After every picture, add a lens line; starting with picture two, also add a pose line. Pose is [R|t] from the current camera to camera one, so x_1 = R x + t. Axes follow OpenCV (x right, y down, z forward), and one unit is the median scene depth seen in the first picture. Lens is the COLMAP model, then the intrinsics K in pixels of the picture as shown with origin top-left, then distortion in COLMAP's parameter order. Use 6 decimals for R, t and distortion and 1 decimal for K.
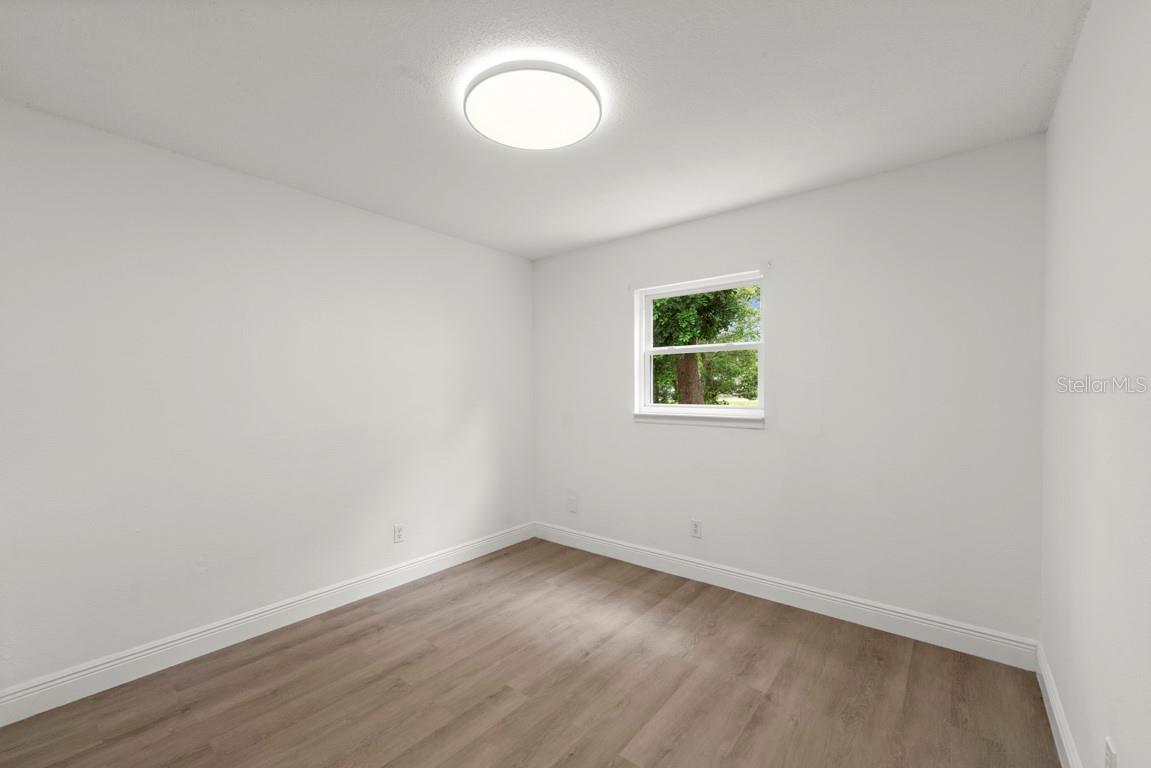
lens RADIAL K [[468.7, 0, 562.7], [0, 468.7, 393.5], [0, 0, 1]] dist [0.000119, 0.000055]
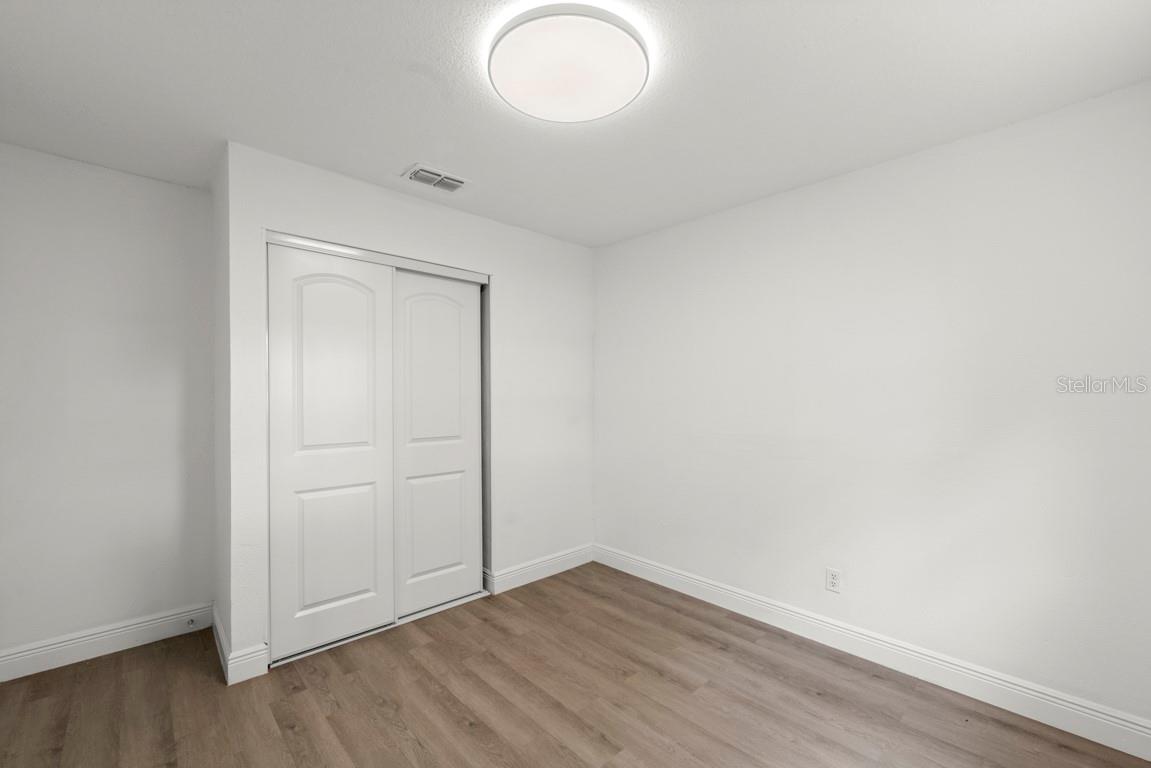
lens RADIAL K [[468.7, 0, 562.7], [0, 468.7, 393.5], [0, 0, 1]] dist [0.000119, 0.000055]
pose [[-0.124154, 0.002439, -0.992260, 0.616280], [-0.013429, 0.999901, 0.004138, -0.004087], [0.992172, 0.013839, -0.124109, 0.859595]]
